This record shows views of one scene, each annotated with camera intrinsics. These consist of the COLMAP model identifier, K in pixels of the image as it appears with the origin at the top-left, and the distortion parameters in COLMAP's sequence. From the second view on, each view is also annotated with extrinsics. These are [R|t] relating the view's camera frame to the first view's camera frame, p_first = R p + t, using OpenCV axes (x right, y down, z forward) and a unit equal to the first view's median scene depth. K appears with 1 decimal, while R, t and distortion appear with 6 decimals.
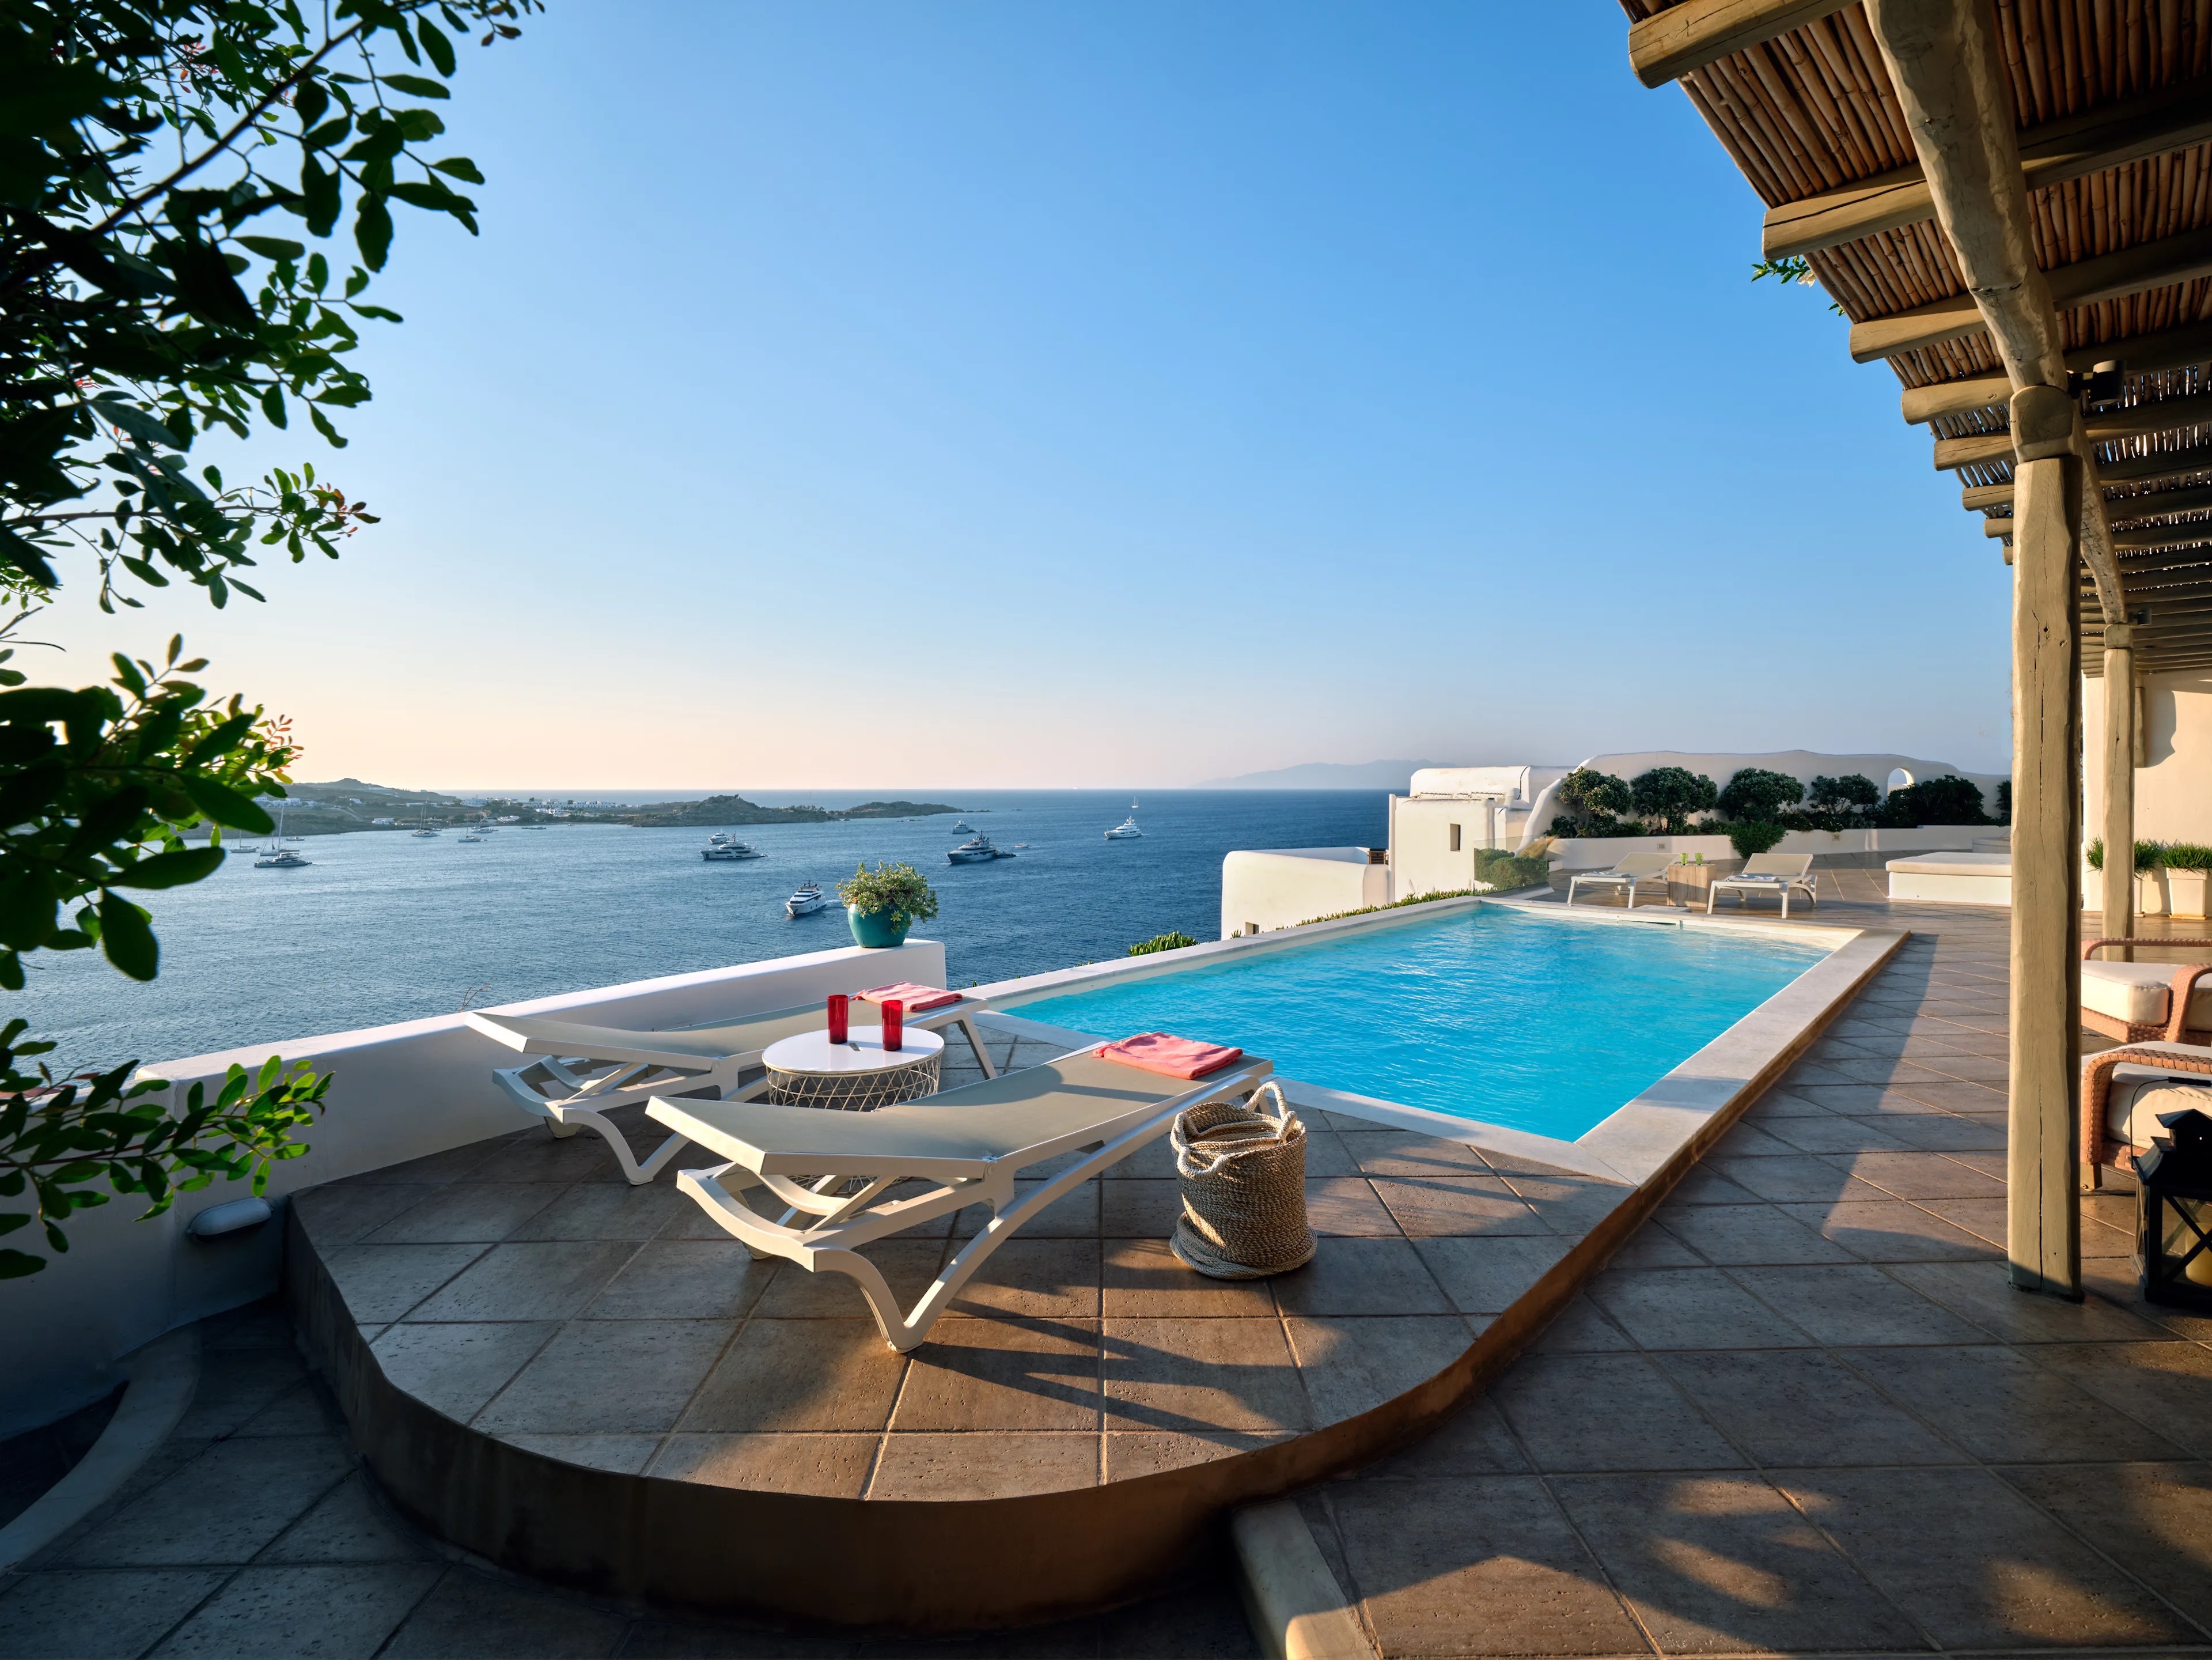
lens RADIAL K [[1038.6, 0, 1106.0], [0, 1038.6, 830.0], [0, 0, 1]] dist [0.001580, 0.000088]
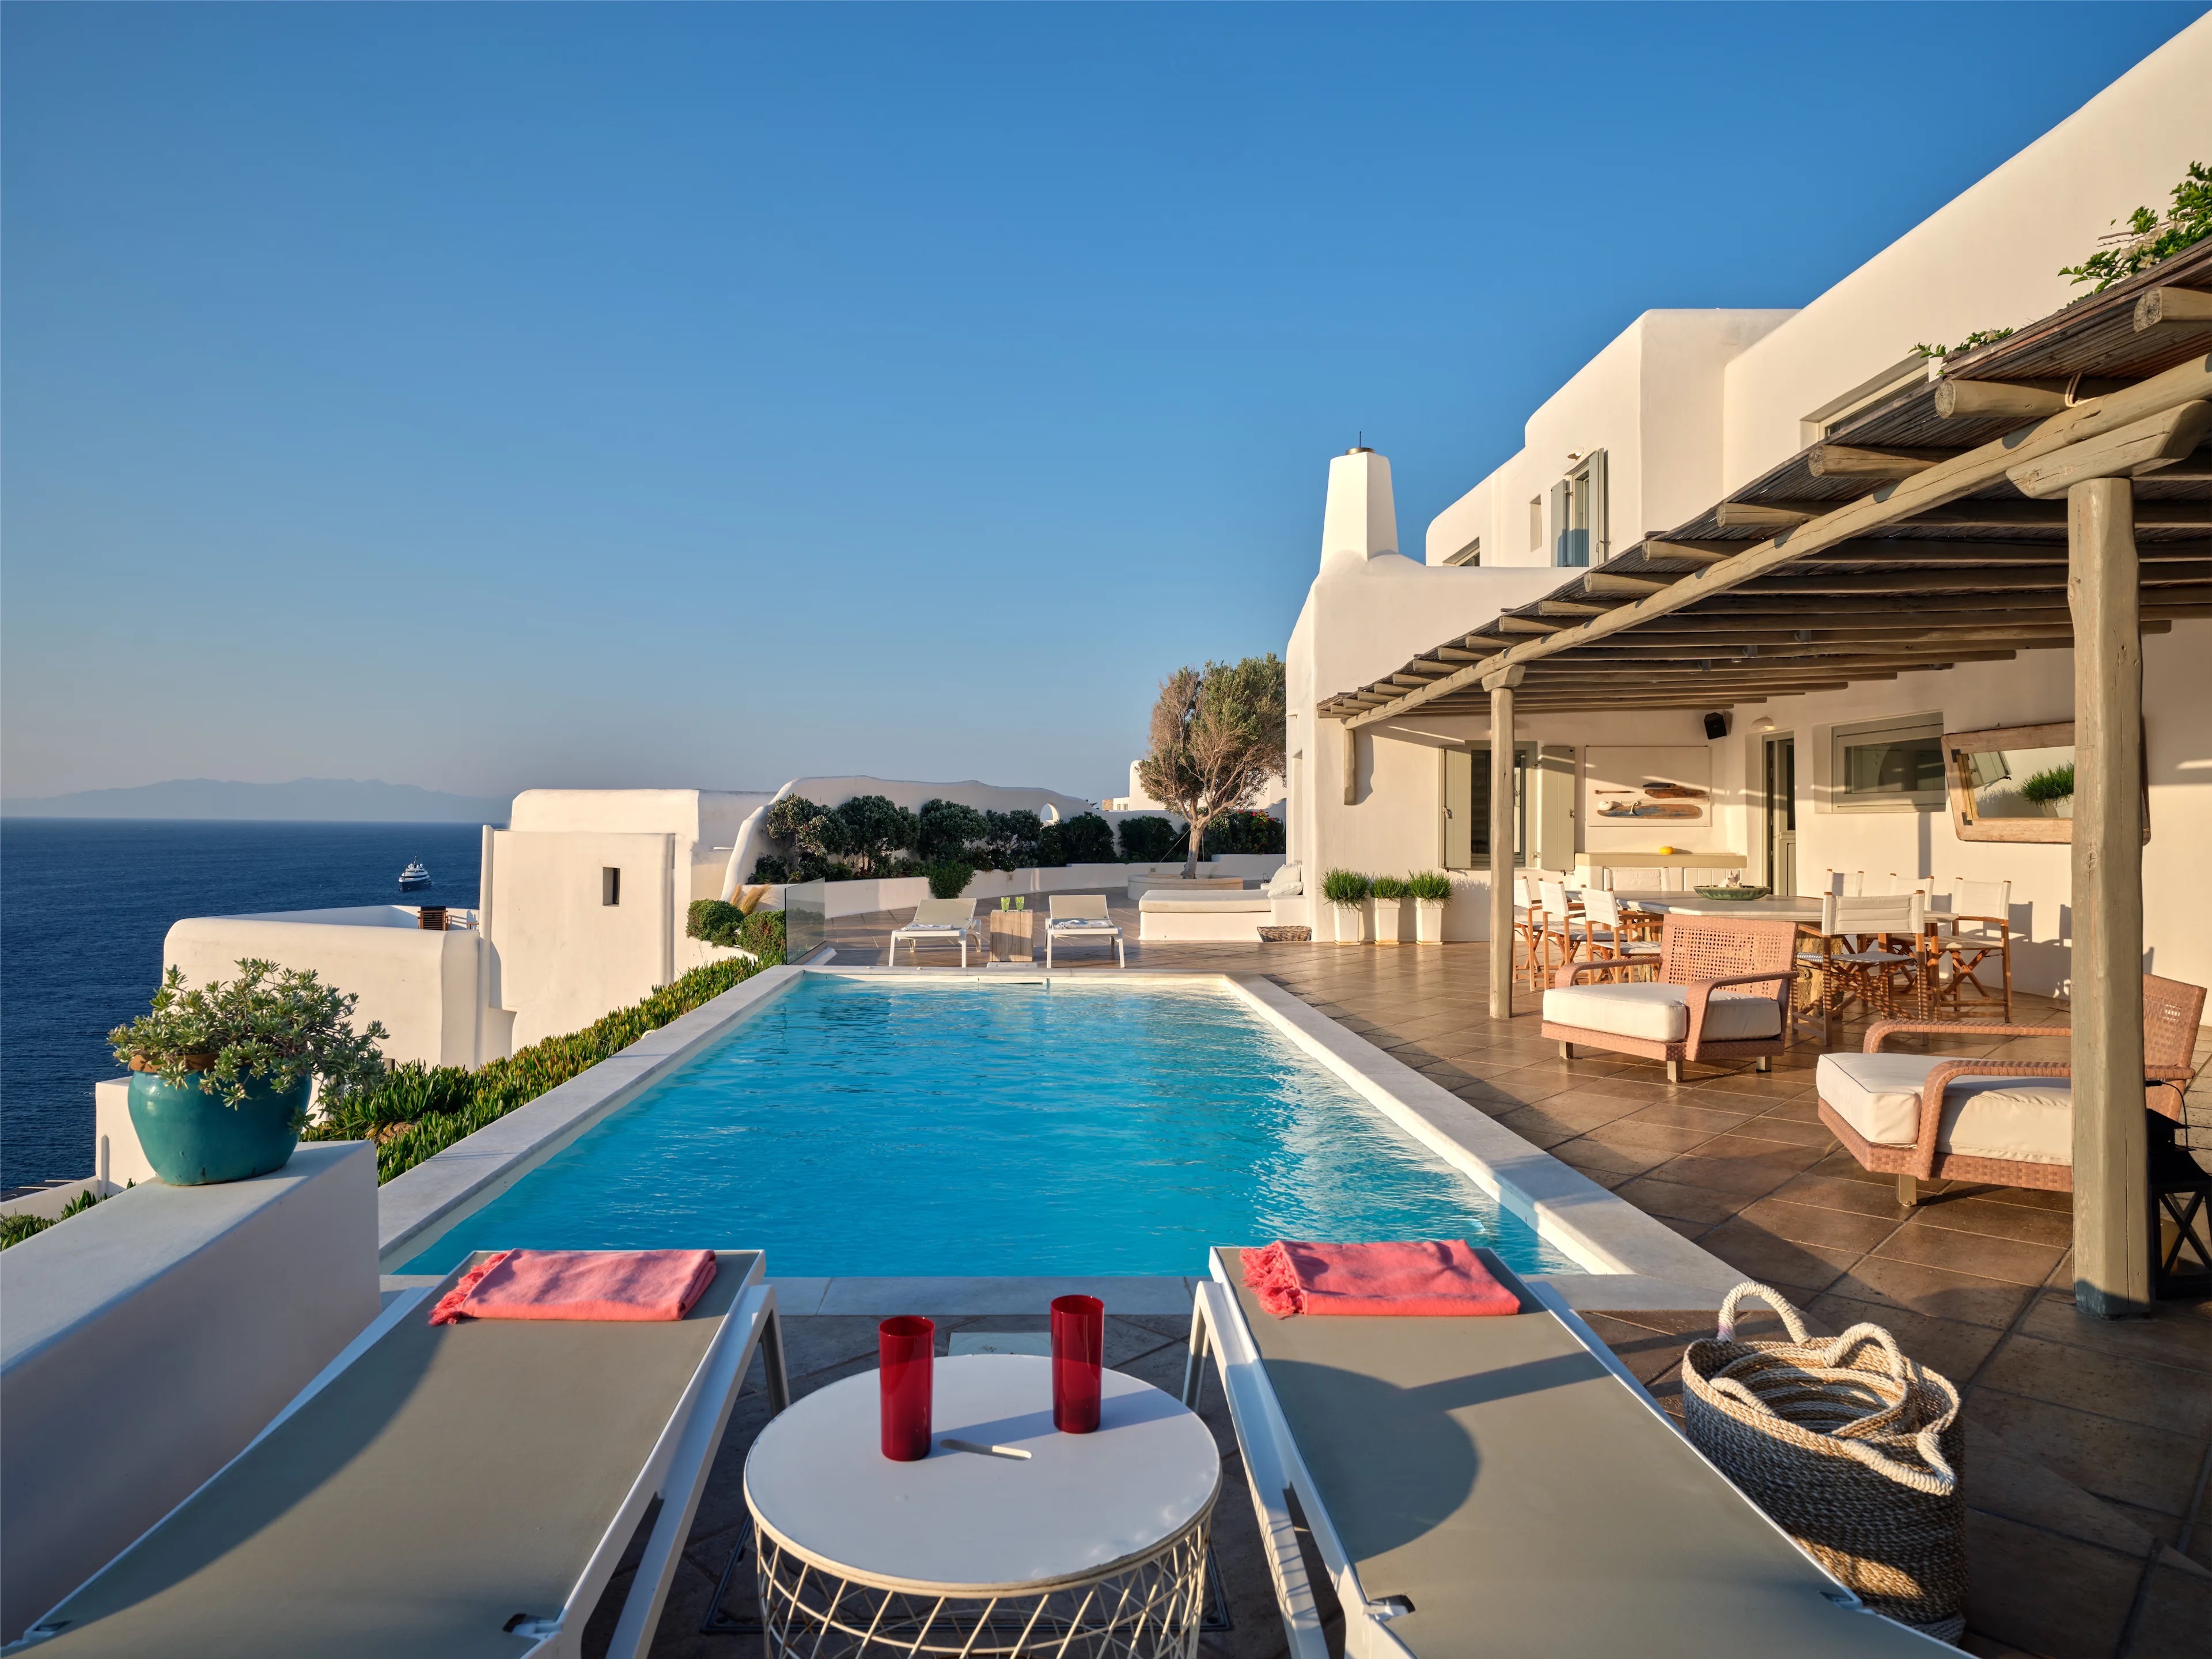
lens RADIAL K [[1361.5, 0, 1106.0], [0, 1361.5, 829.5], [0, 0, 1]] dist [-0.002884, -0.001637]
pose [[0.700516, 0.007988, 0.713592, -0.100391], [0.017128, 0.999461, -0.028002, -0.000031], [-0.713431, 0.031838, 0.700002, 0.109363]]
